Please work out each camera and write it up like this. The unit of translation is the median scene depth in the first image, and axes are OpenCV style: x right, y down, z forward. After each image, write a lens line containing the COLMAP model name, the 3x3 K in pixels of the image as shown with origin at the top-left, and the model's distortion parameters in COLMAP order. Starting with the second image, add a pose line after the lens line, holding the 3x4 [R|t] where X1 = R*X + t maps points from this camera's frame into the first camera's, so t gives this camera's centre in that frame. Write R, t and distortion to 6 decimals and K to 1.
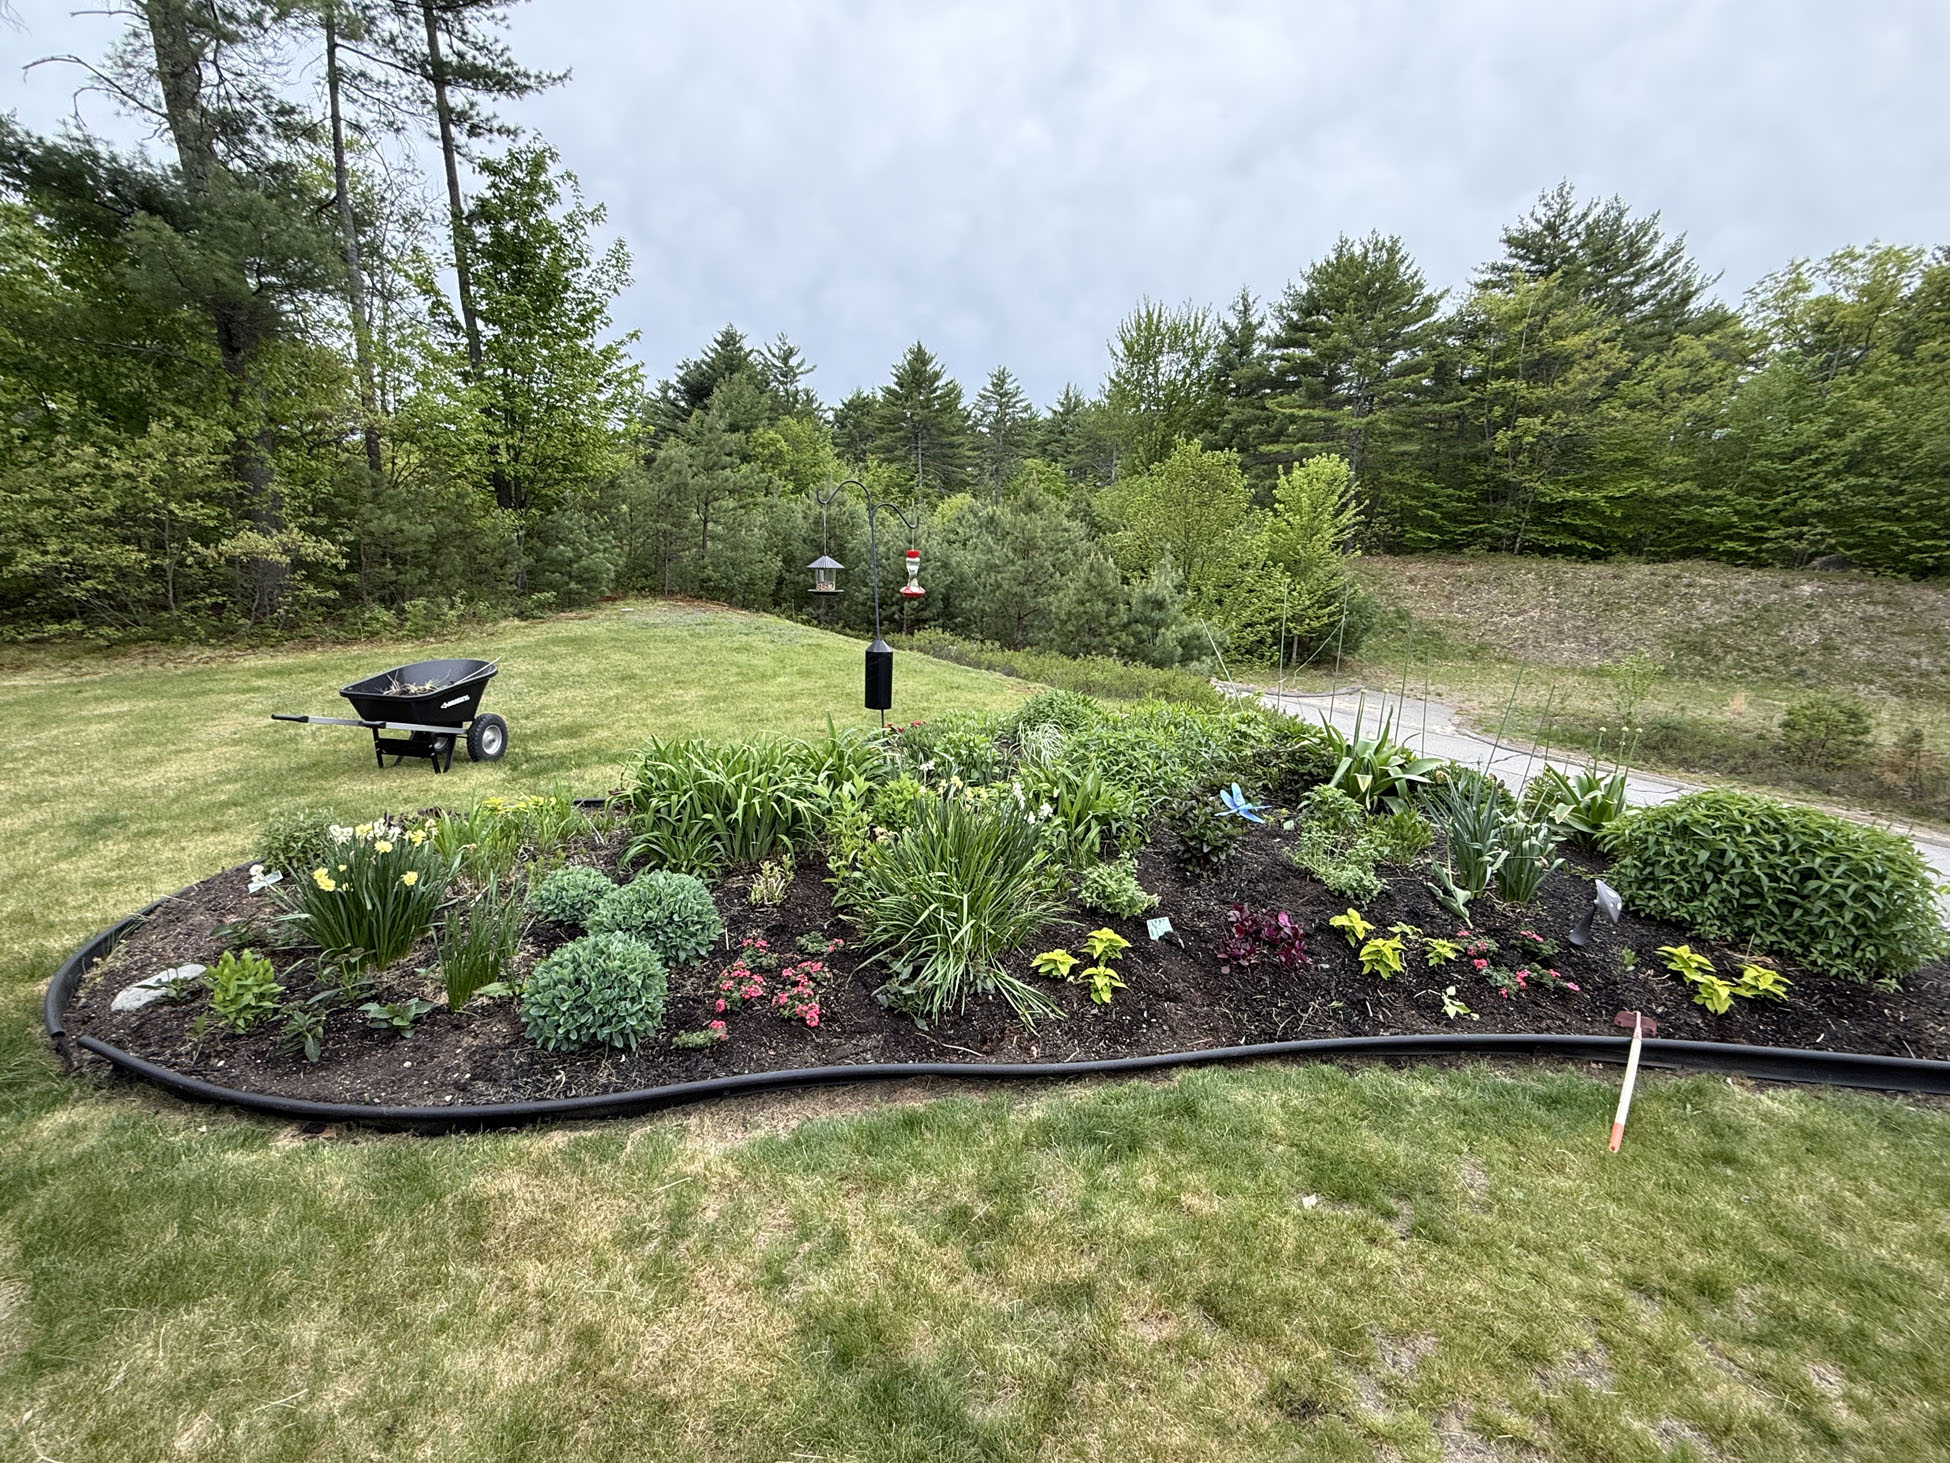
lens RADIAL K [[864.0, 0, 975.9], [0, 864.0, 731.9], [0, 0, 1]] dist [-0.000092, -0.000925]
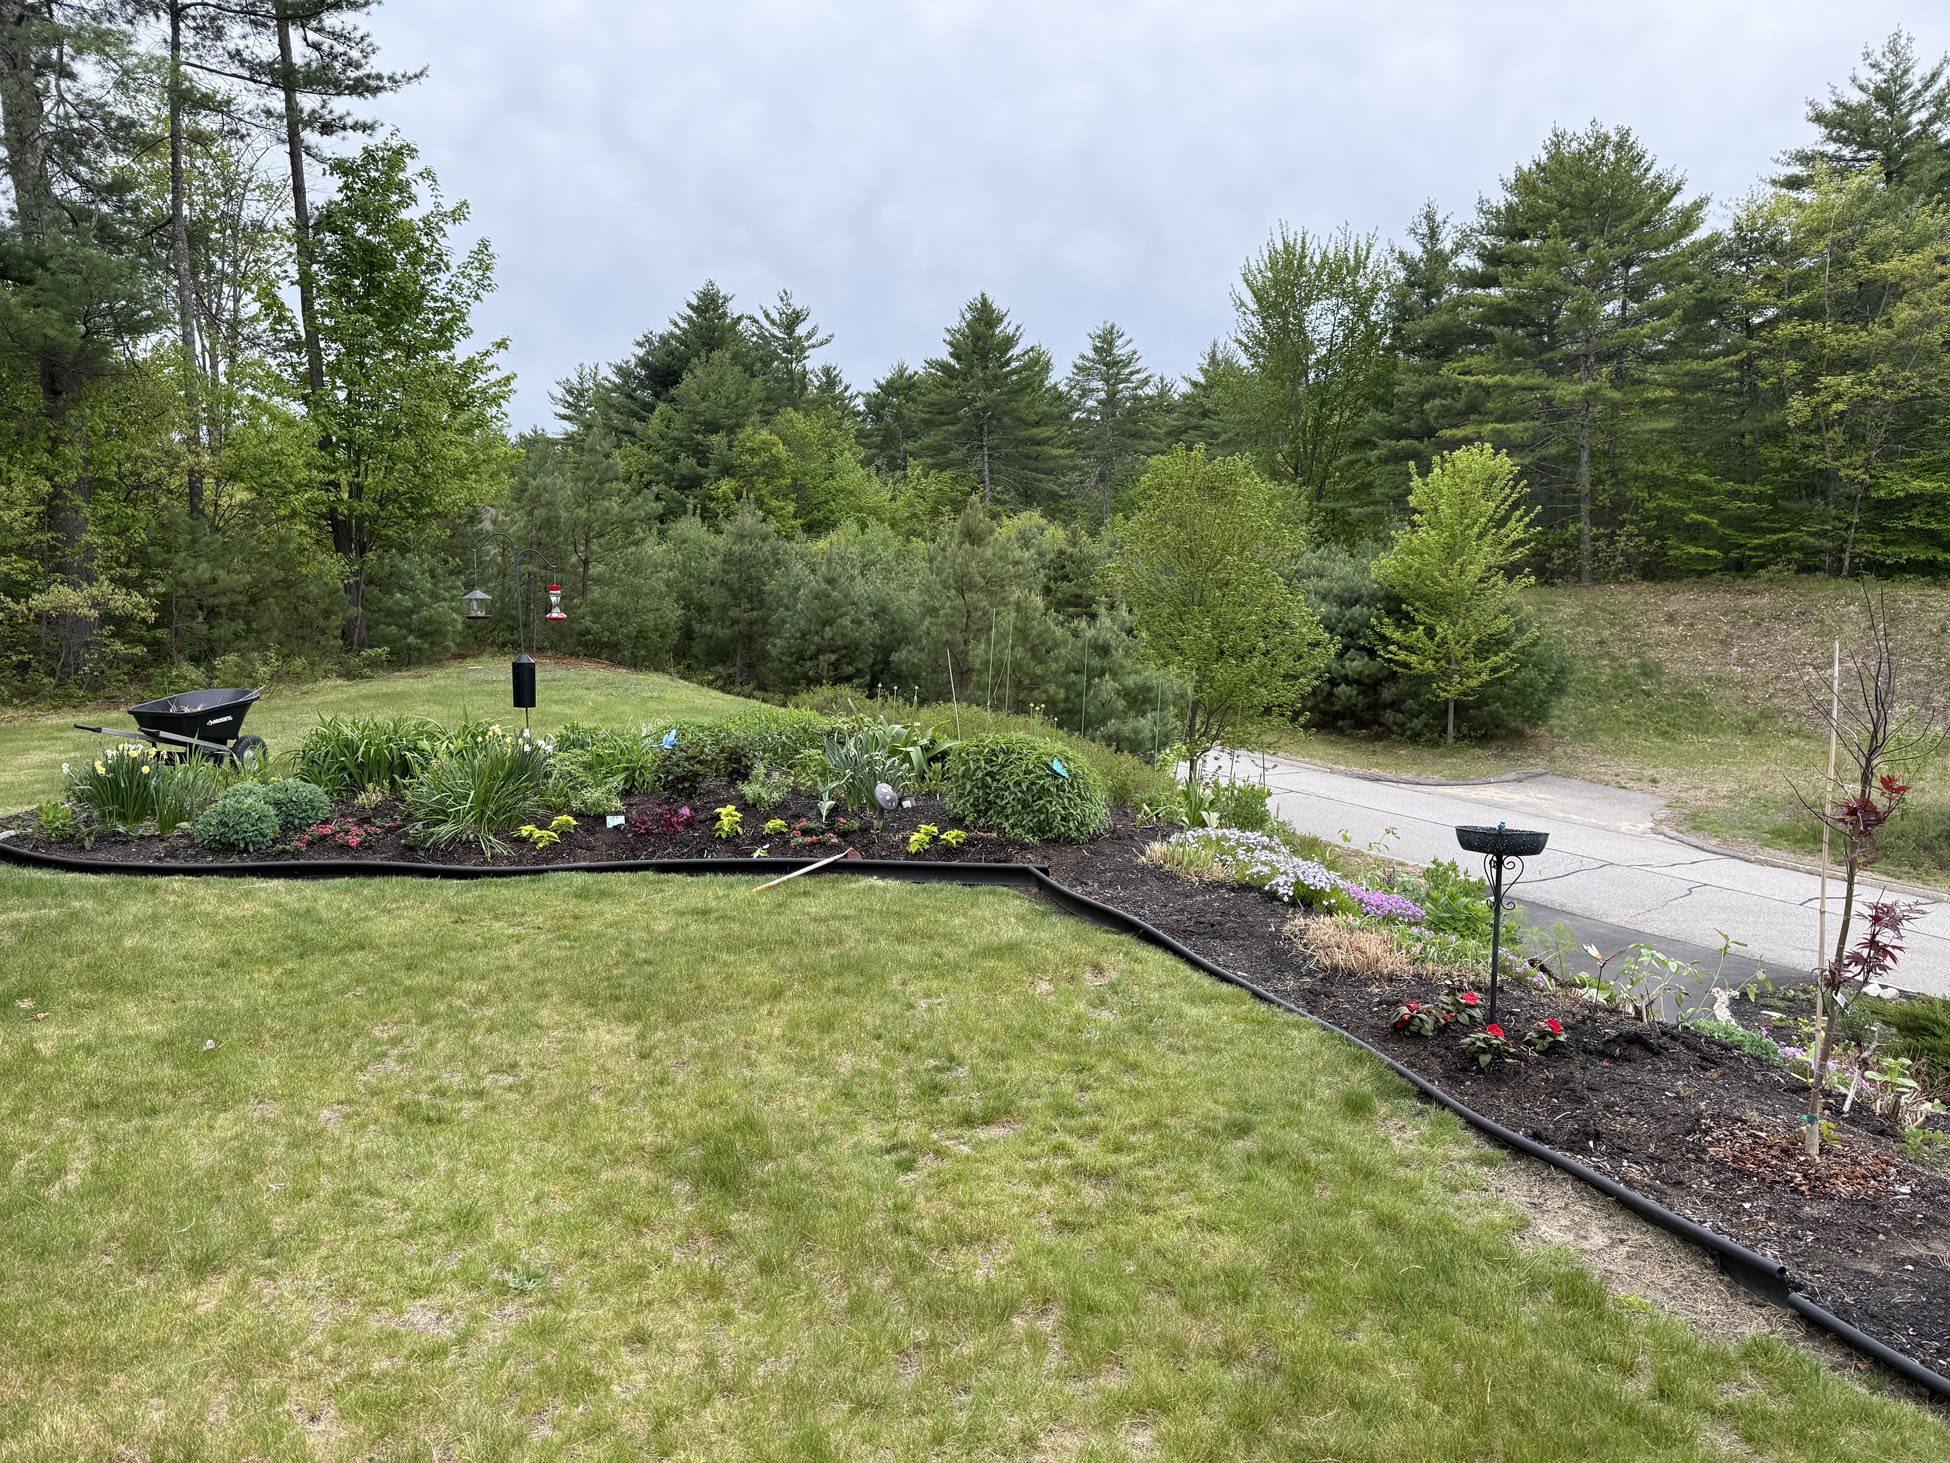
lens RADIAL K [[1367.9, 0, 974.9], [0, 1367.9, 738.7], [0, 0, 1]] dist [0.033413, -0.037352]
pose [[0.994901, -0.013151, -0.099992, 0.107025], [0.002888, 0.994771, -0.102094, 0.032474], [0.100811, 0.101284, 0.989737, -0.132178]]
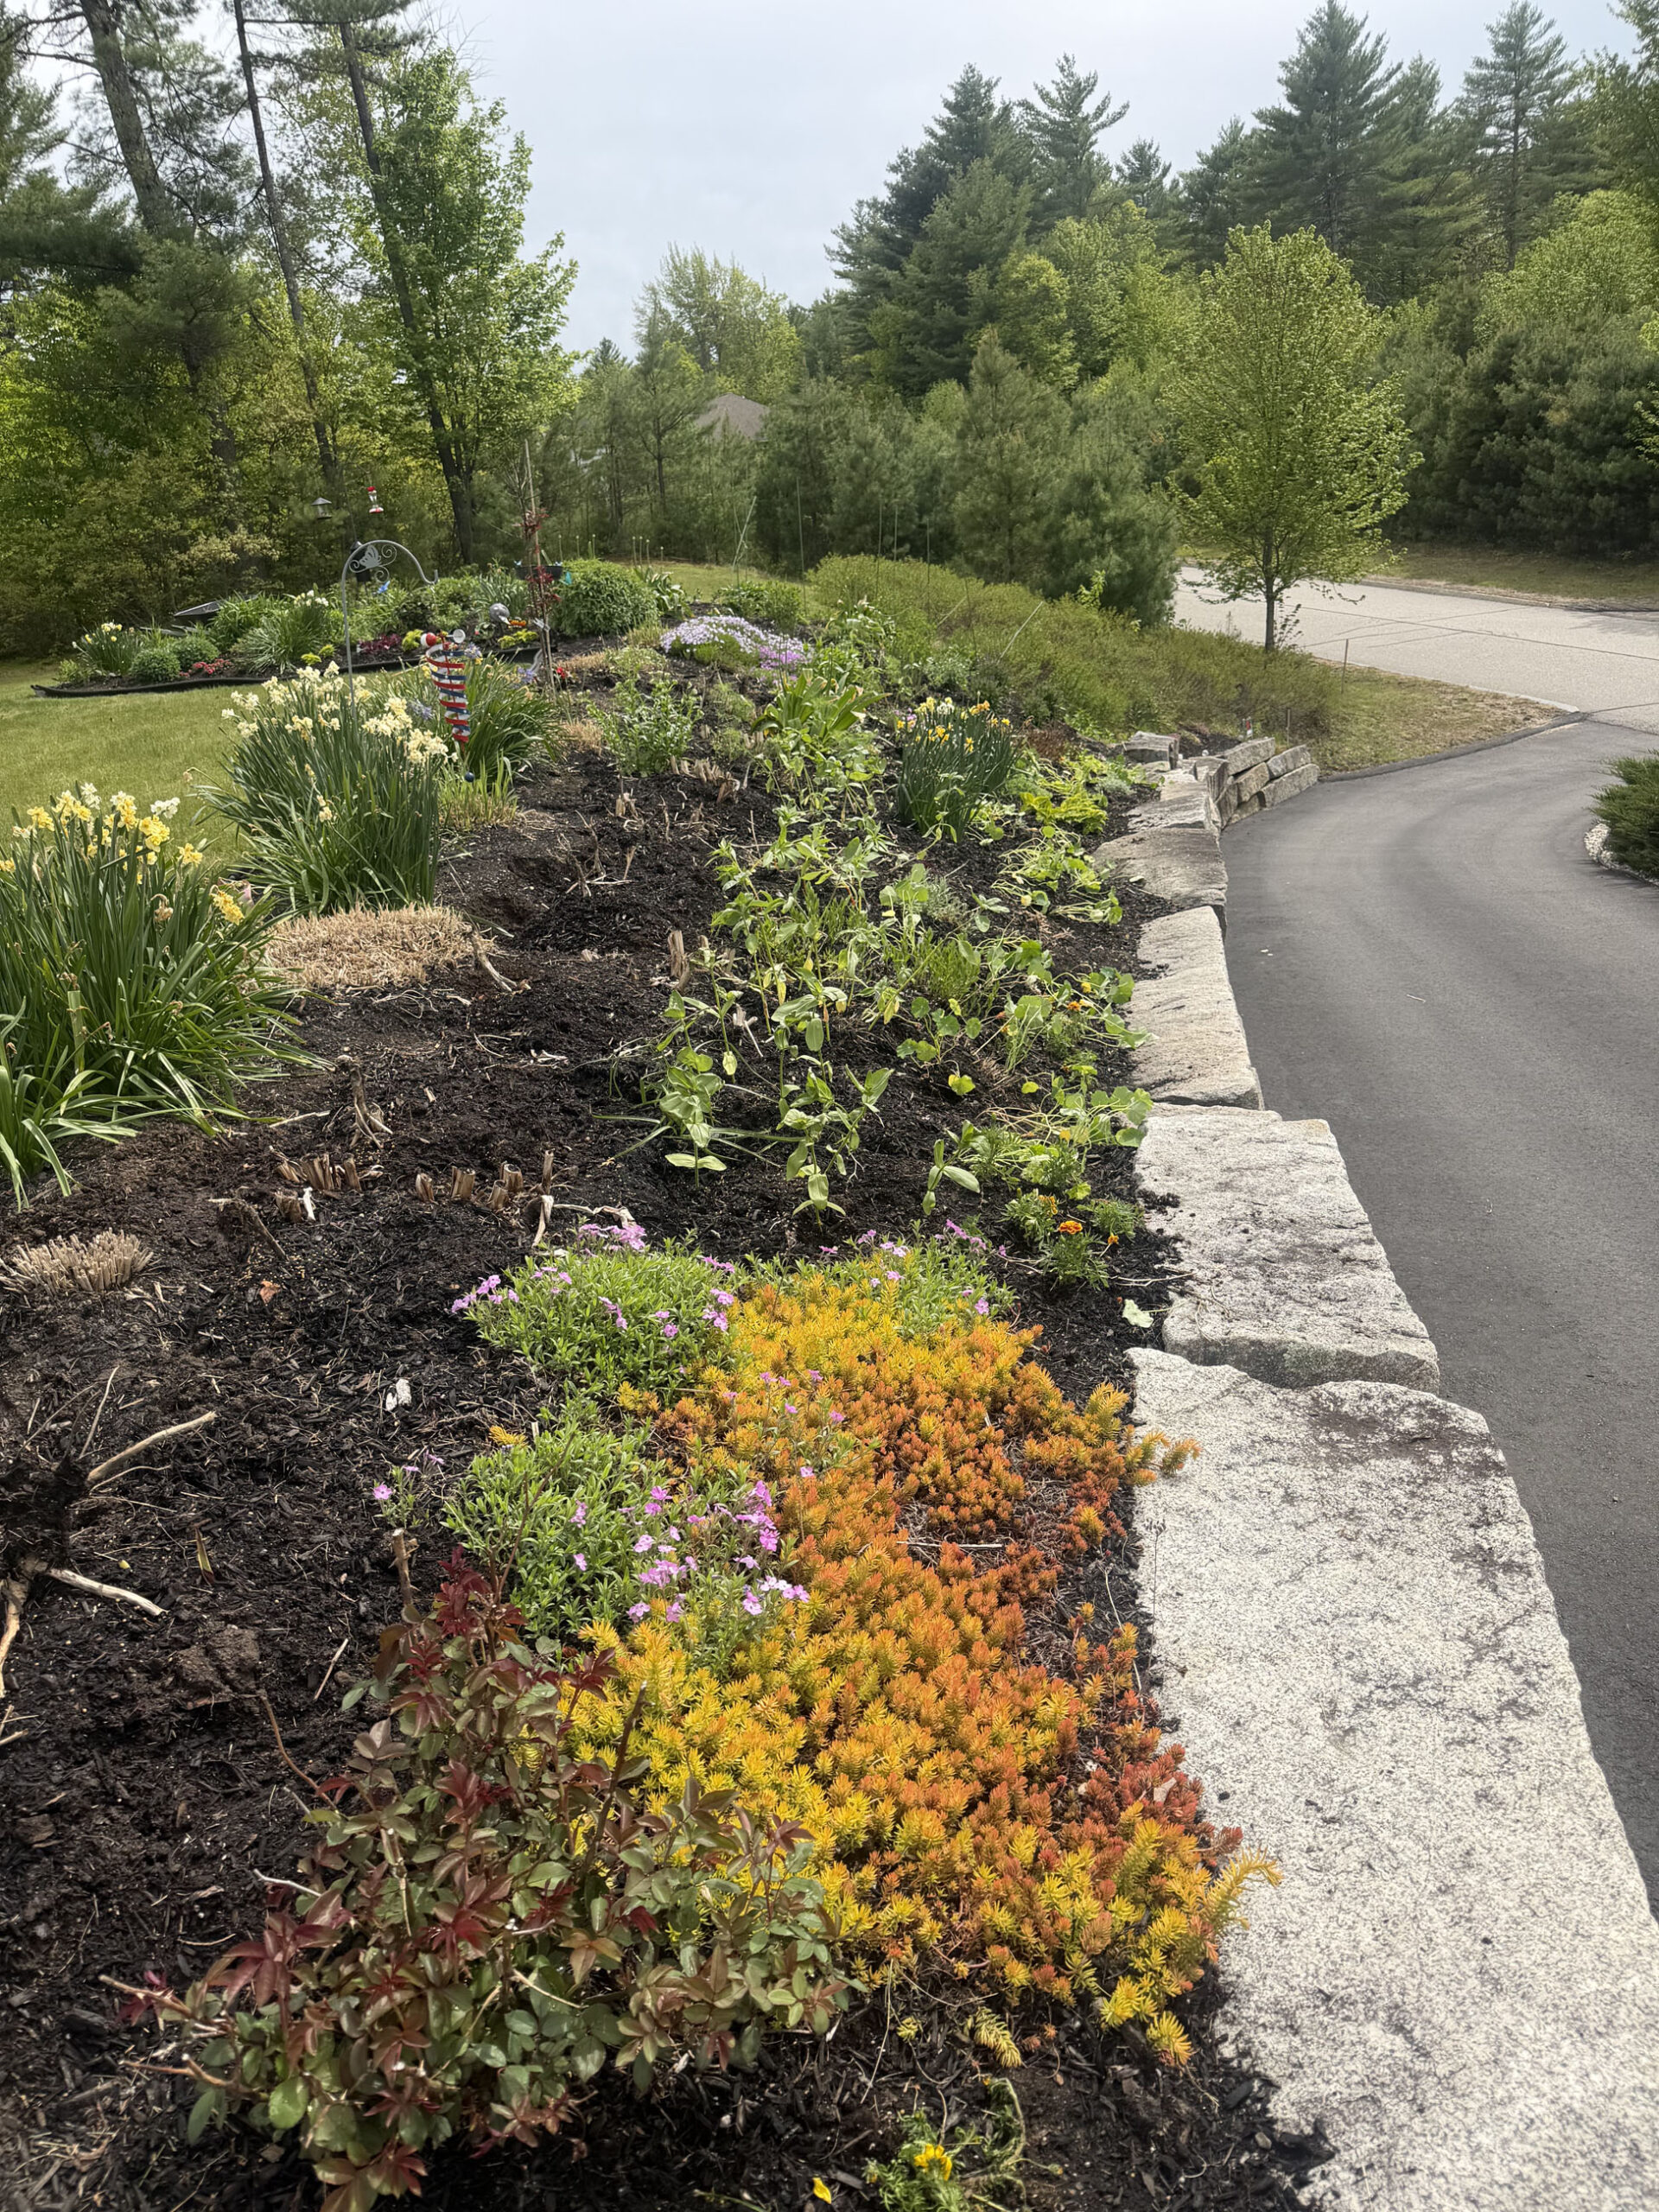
lens RADIAL K [[1517.0, 0, 757.9], [0, 1517.0, 1096.1], [0, 0, 1]] dist [0.036119, -0.037150]
pose [[0.880522, 0.043618, -0.471995, 0.310967], [0.043446, 0.984139, 0.171996, 0.072233], [0.472011, -0.171953, 0.864661, -0.216150]]
